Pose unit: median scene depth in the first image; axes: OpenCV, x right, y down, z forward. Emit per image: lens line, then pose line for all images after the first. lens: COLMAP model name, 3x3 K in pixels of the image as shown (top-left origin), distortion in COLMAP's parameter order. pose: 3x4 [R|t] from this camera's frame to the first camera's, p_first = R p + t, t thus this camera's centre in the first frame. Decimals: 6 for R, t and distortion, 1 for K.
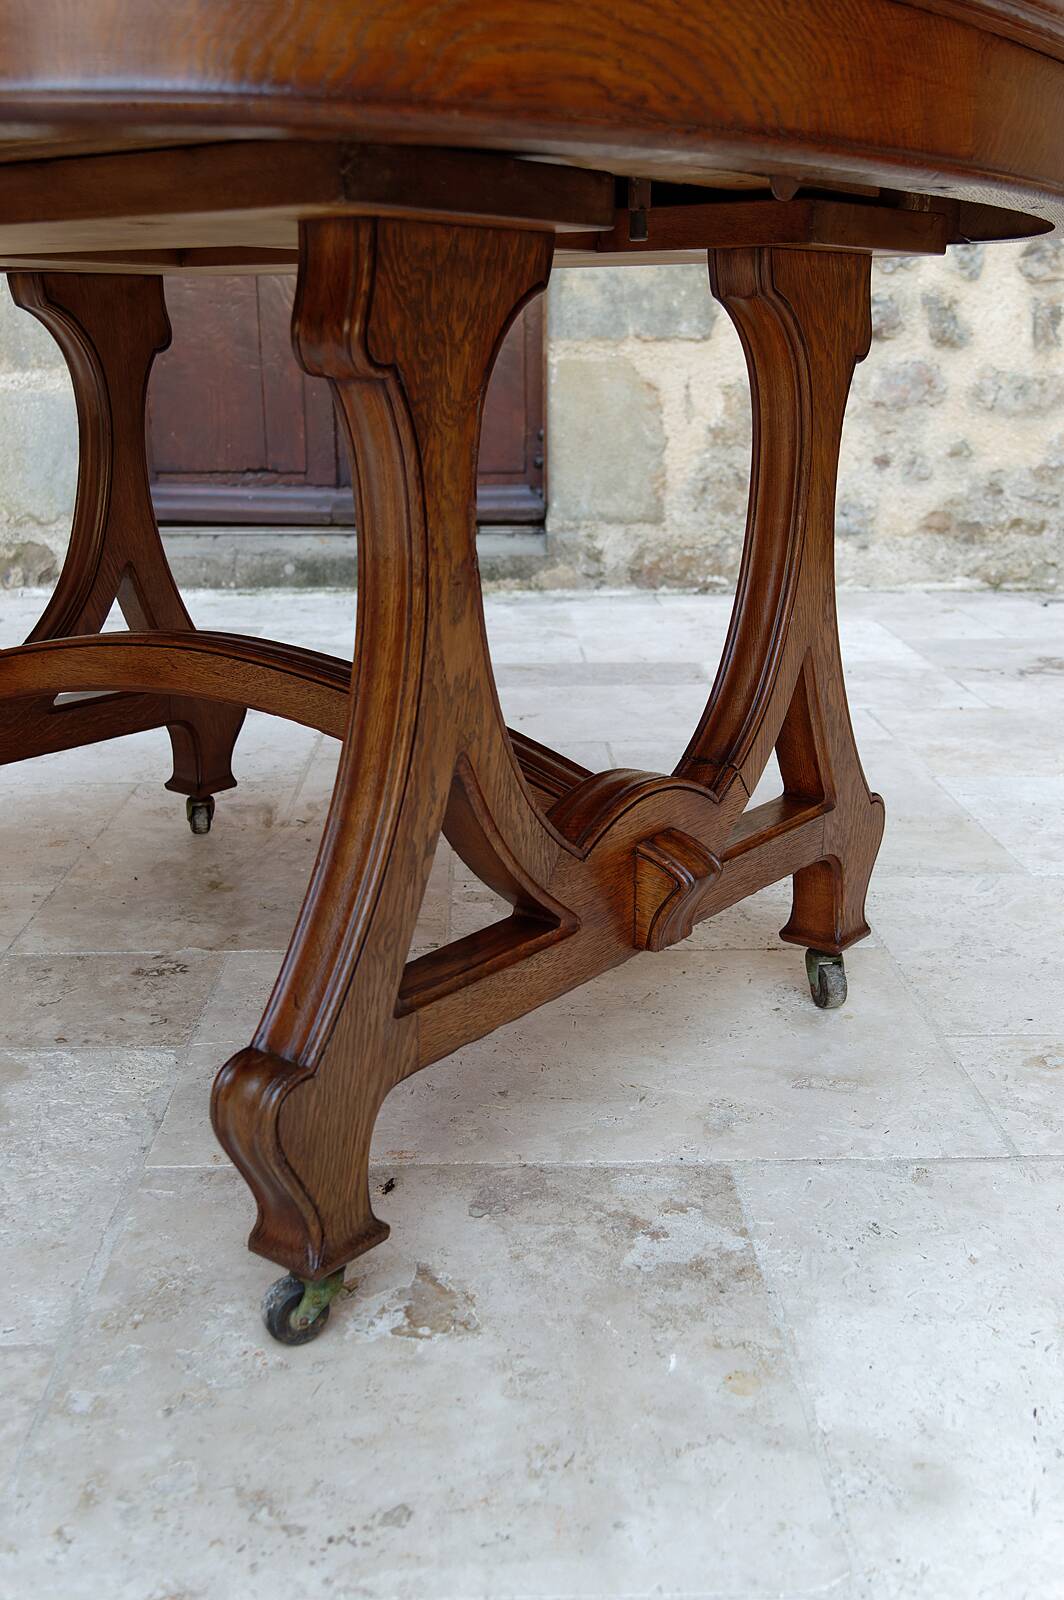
lens RADIAL K [[1634.9, 0, 528.0], [0, 1634.9, 796.4], [0, 0, 1]] dist [0.008702, 0.000000]
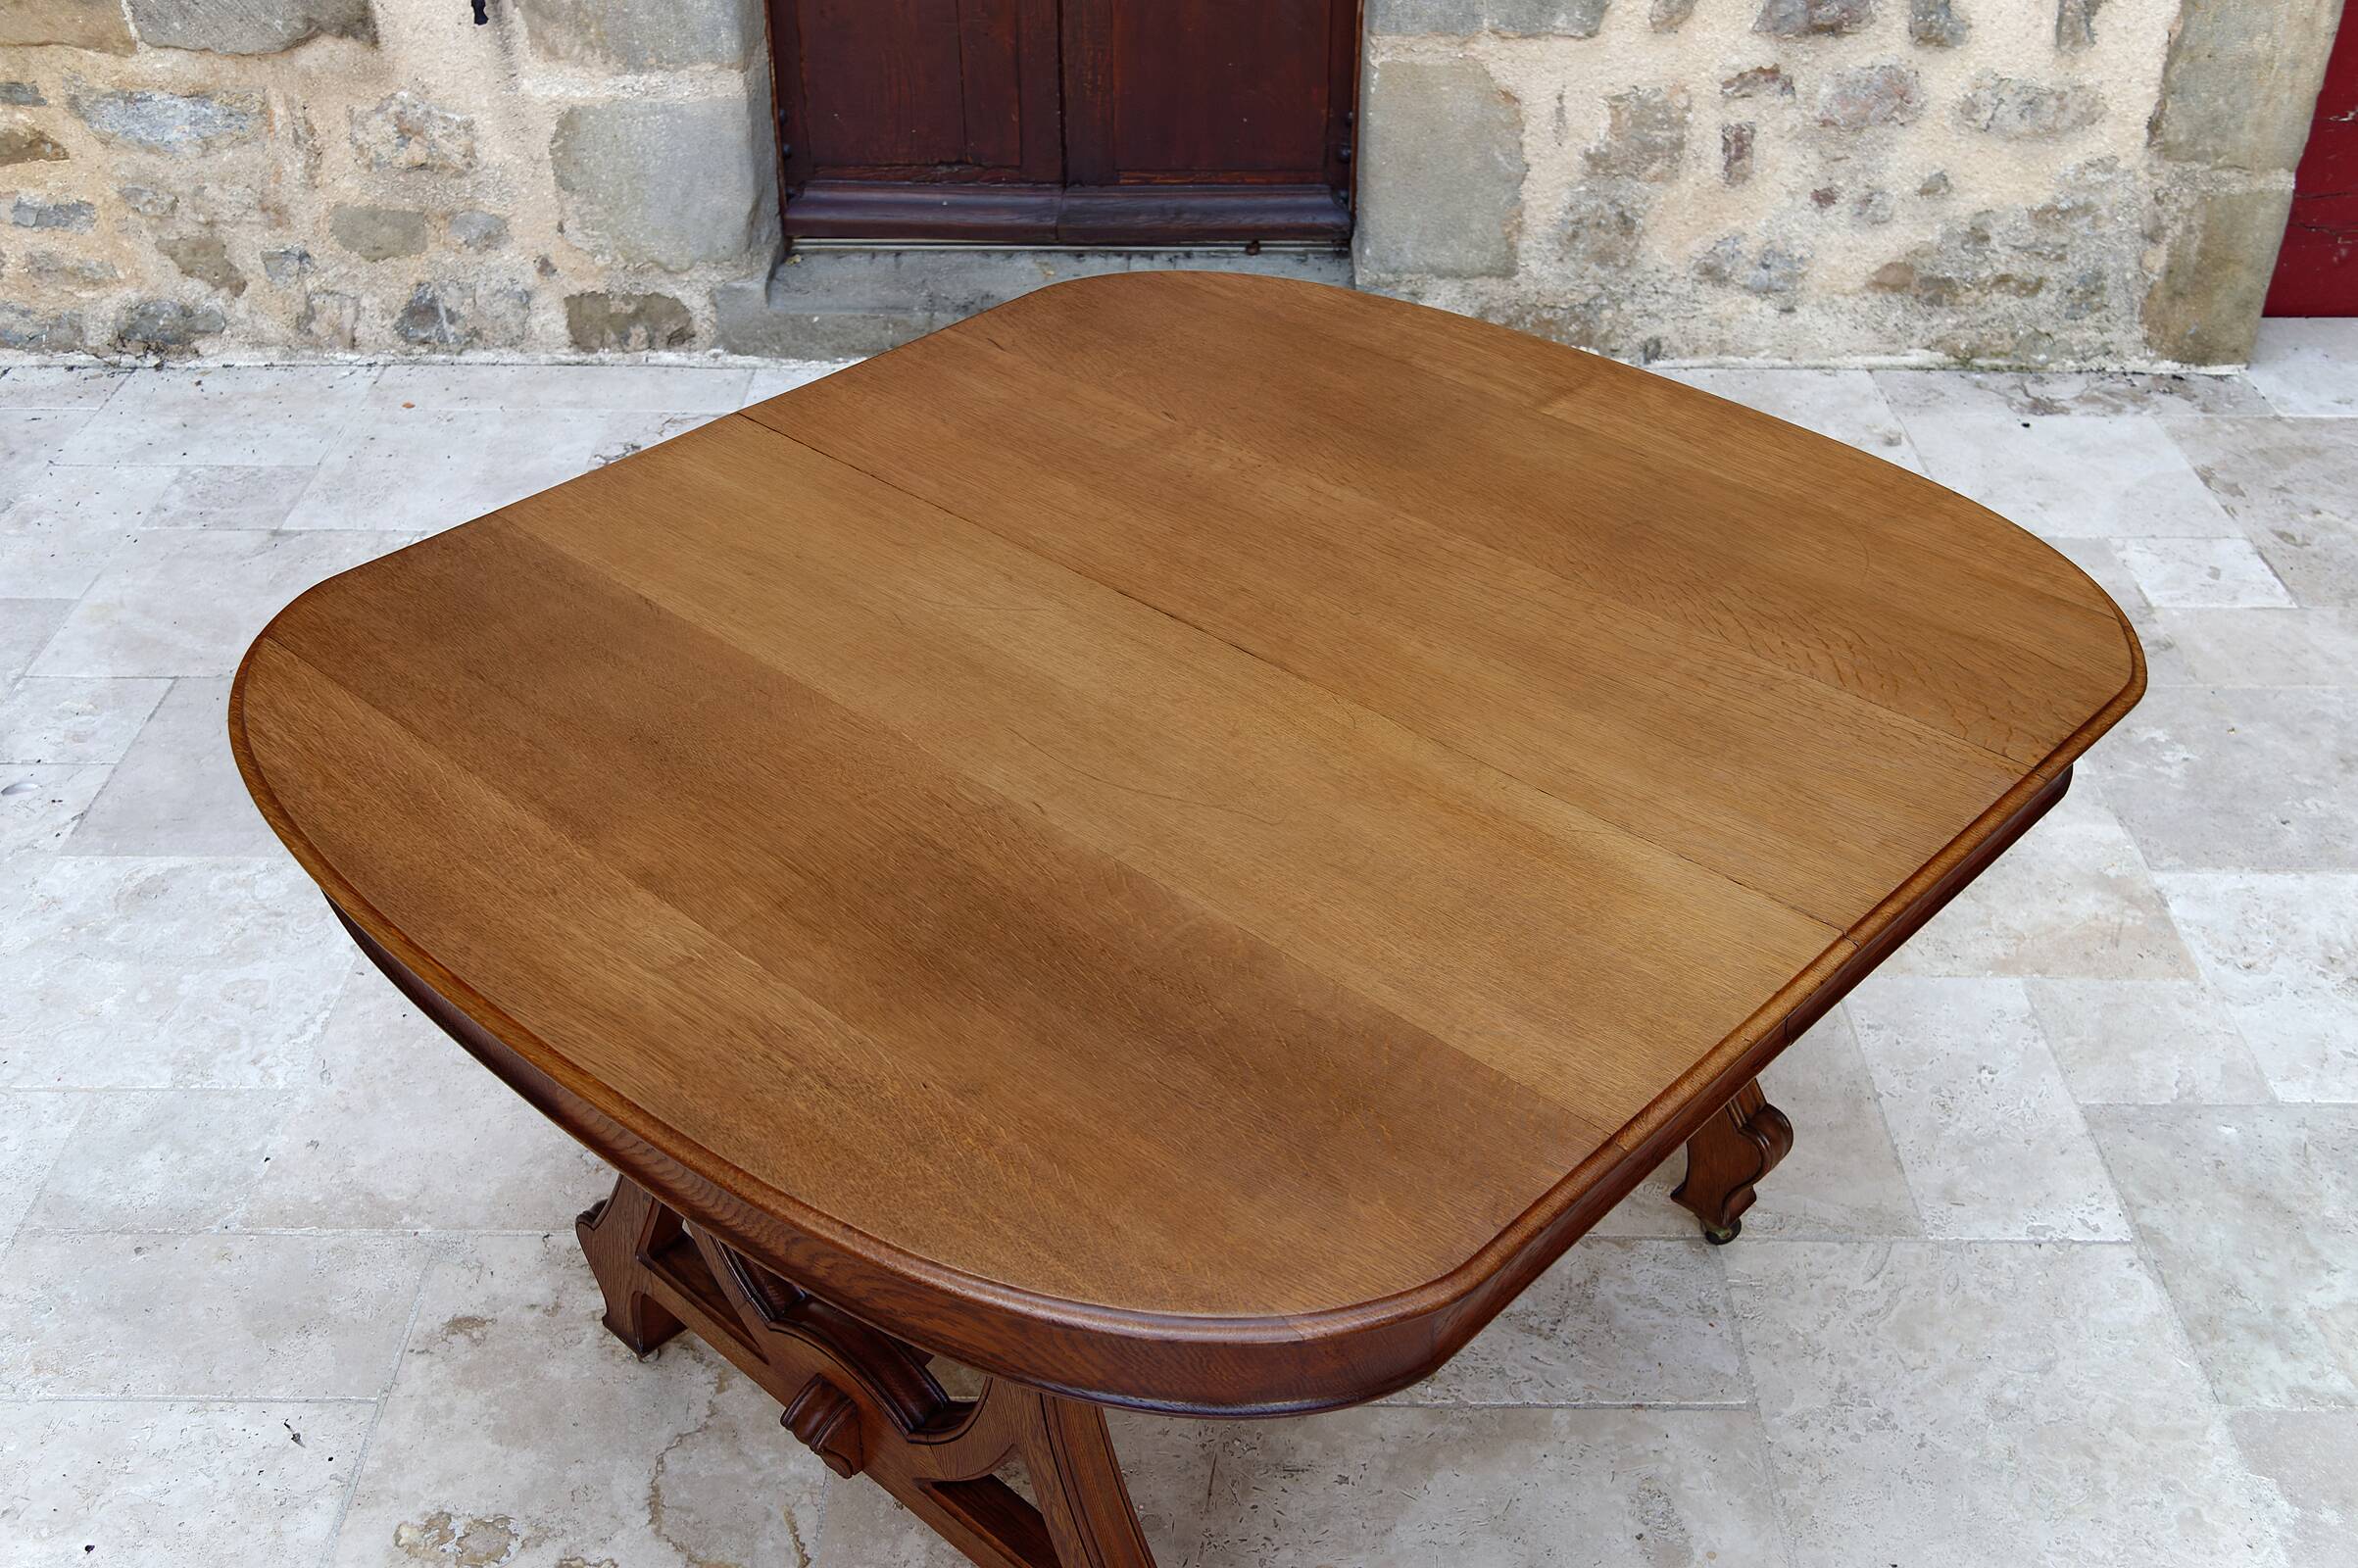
lens RADIAL K [[2409.3, 0, 1176.0], [0, 2409.3, 780.2], [0, 0, 1]] dist [0.008702, 0.000000]
pose [[0.999557, 0.019679, -0.022313, -0.046067], [-0.011659, 0.949098, 0.314765, -0.333362], [0.027371, -0.314366, 0.948907, -0.110007]]
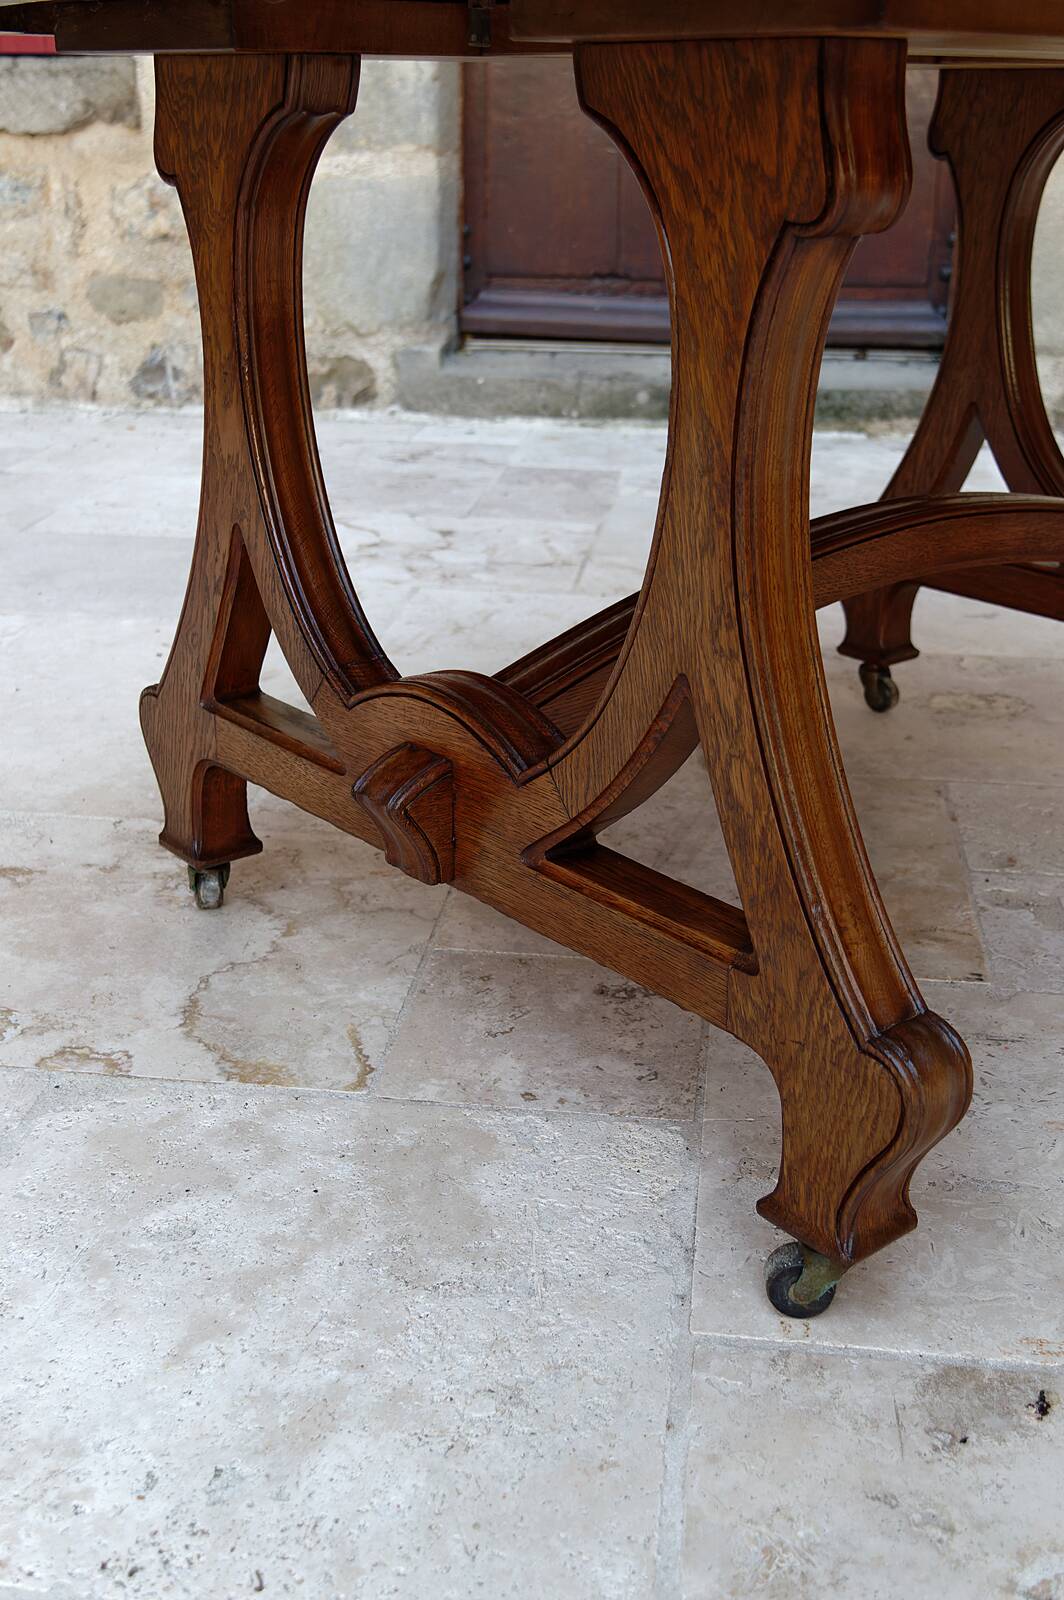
lens RADIAL K [[1766.1, 0, 527.6], [0, 1766.1, 794.5], [0, 0, 1]] dist [-0.004741, 0.000000]
pose [[0.988433, 0.065398, -0.136835, -0.075882], [-0.050826, 0.992916, 0.107402, -0.034435], [0.142889, -0.099205, 0.984754, 0.080506]]
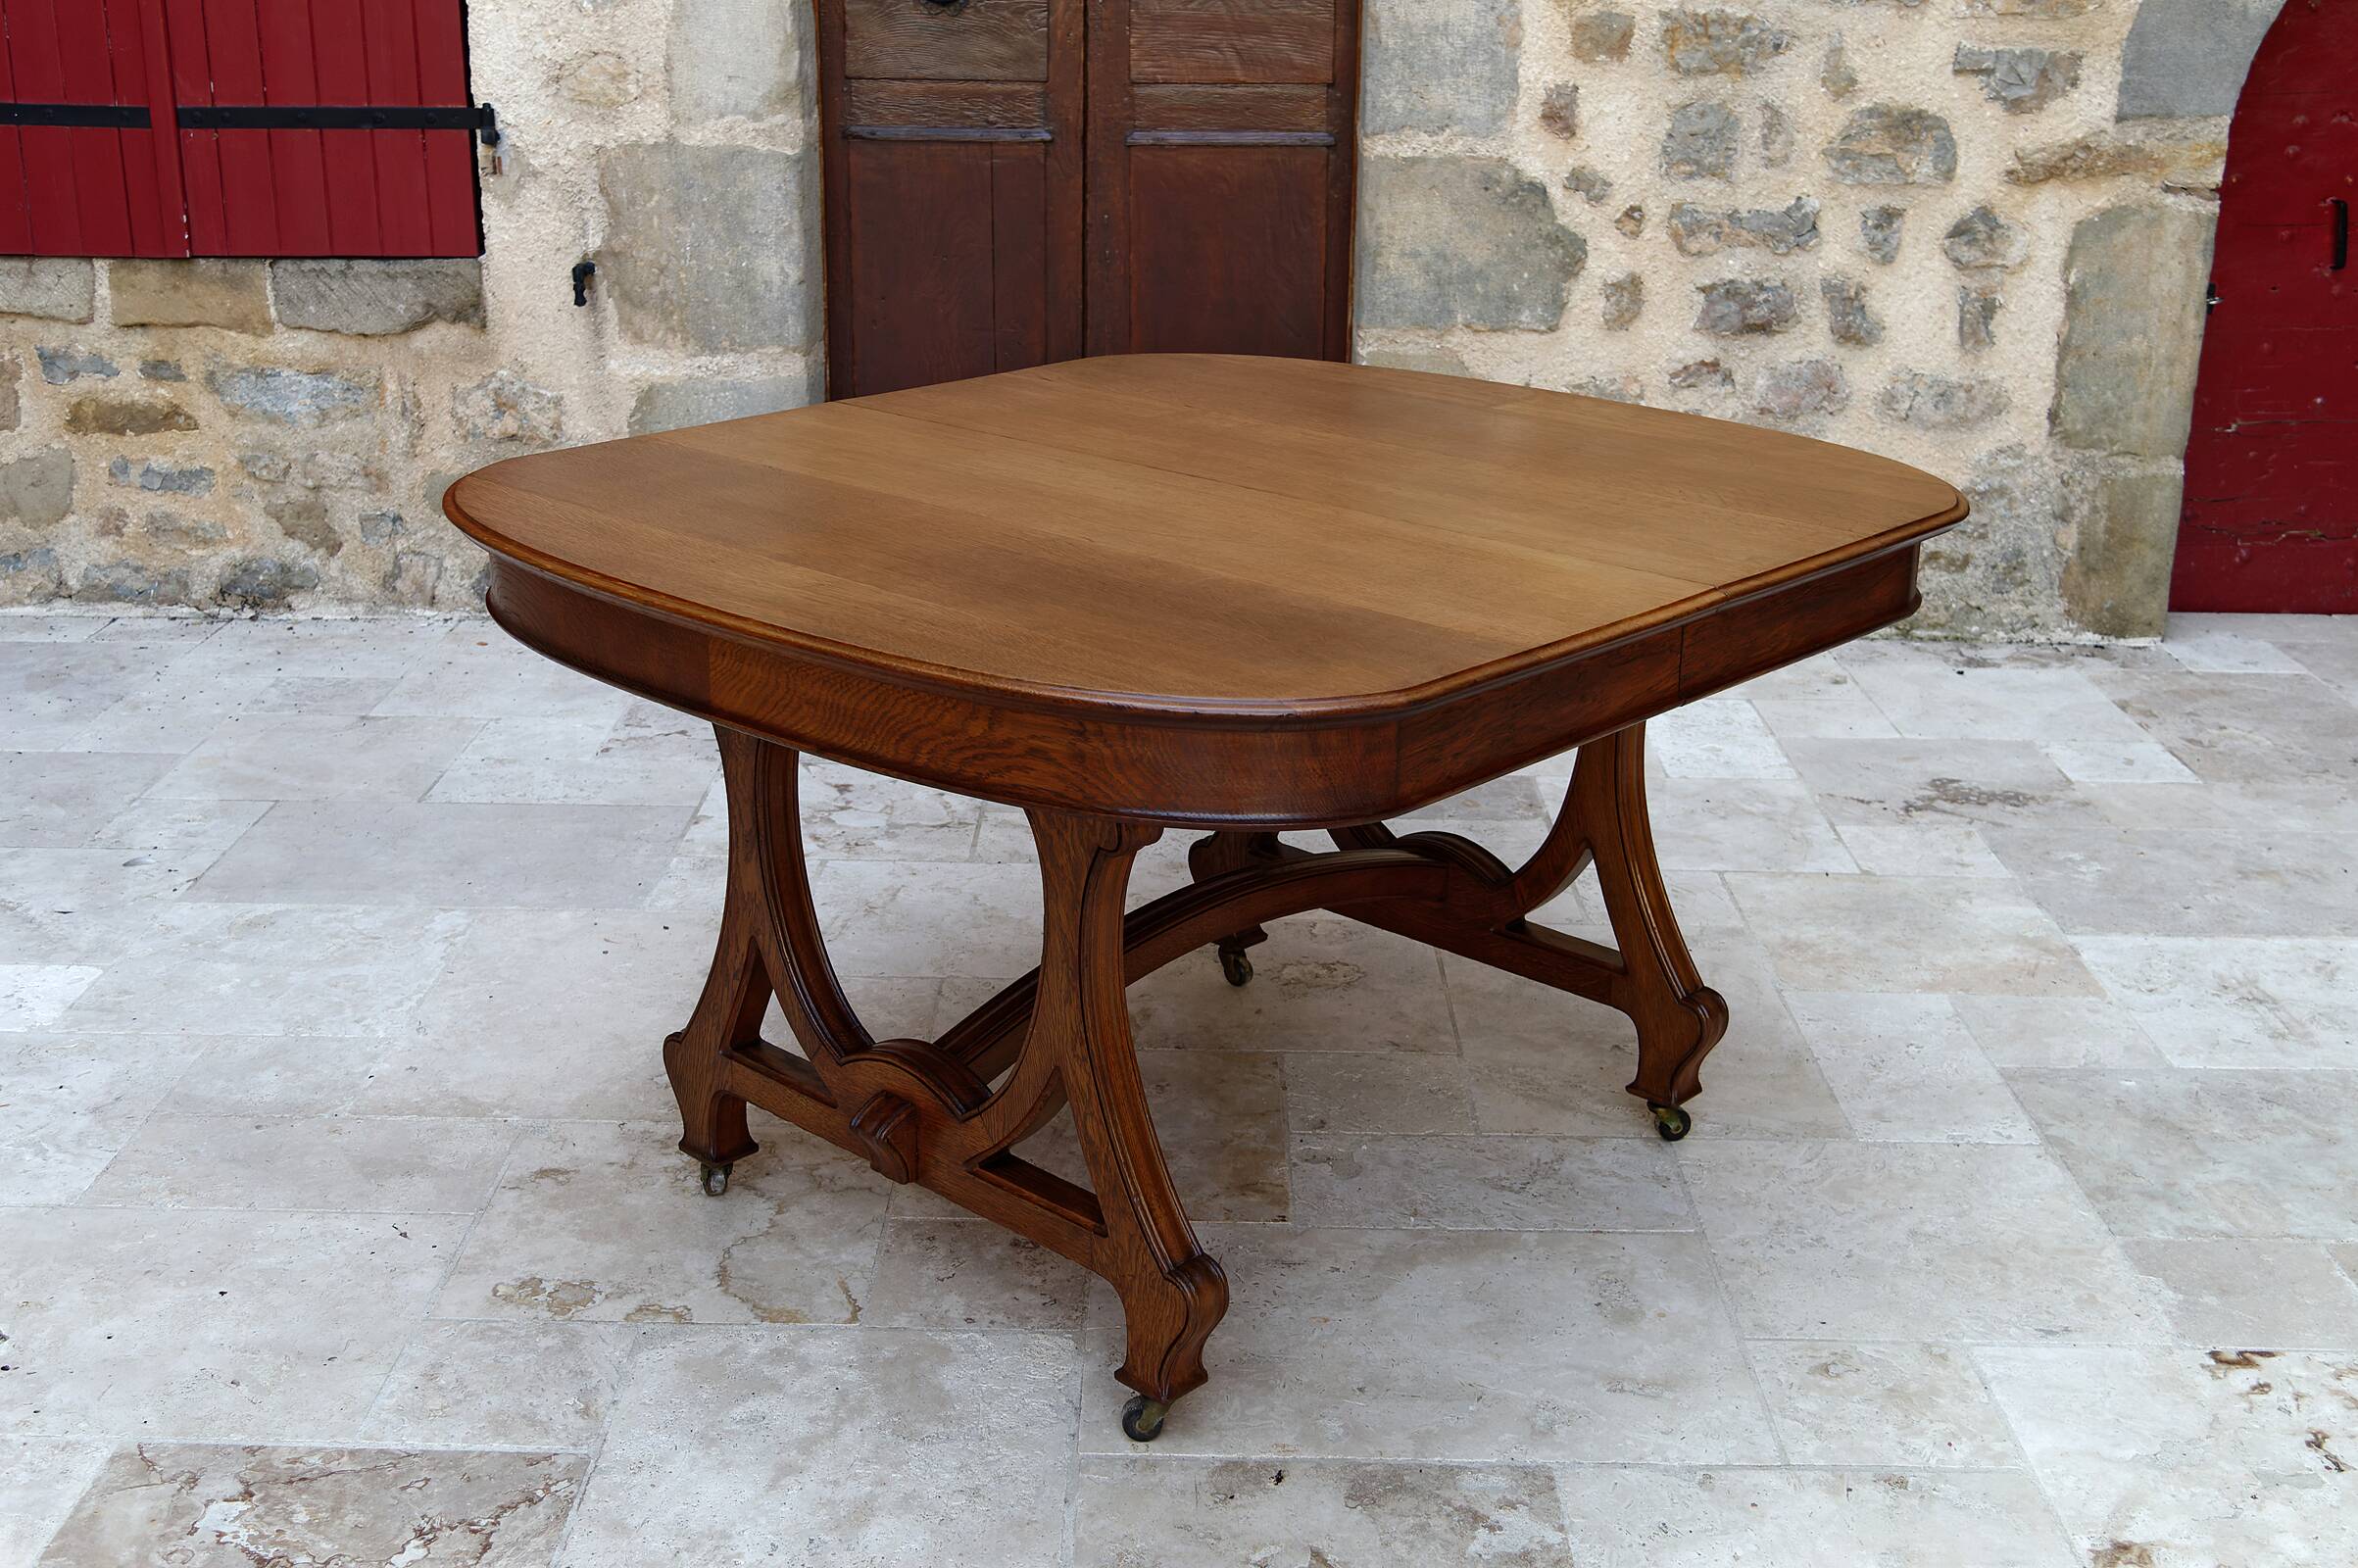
lens RADIAL K [[2602.7, 0, 1177.1], [0, 2602.7, 772.9], [0, 0, 1]] dist [-0.004741, 0.000000]
pose [[0.999402, 0.024188, -0.024691, -0.043780], [-0.022819, 0.998264, 0.054292, -0.140810], [0.025961, -0.053697, 0.998220, -0.332797]]
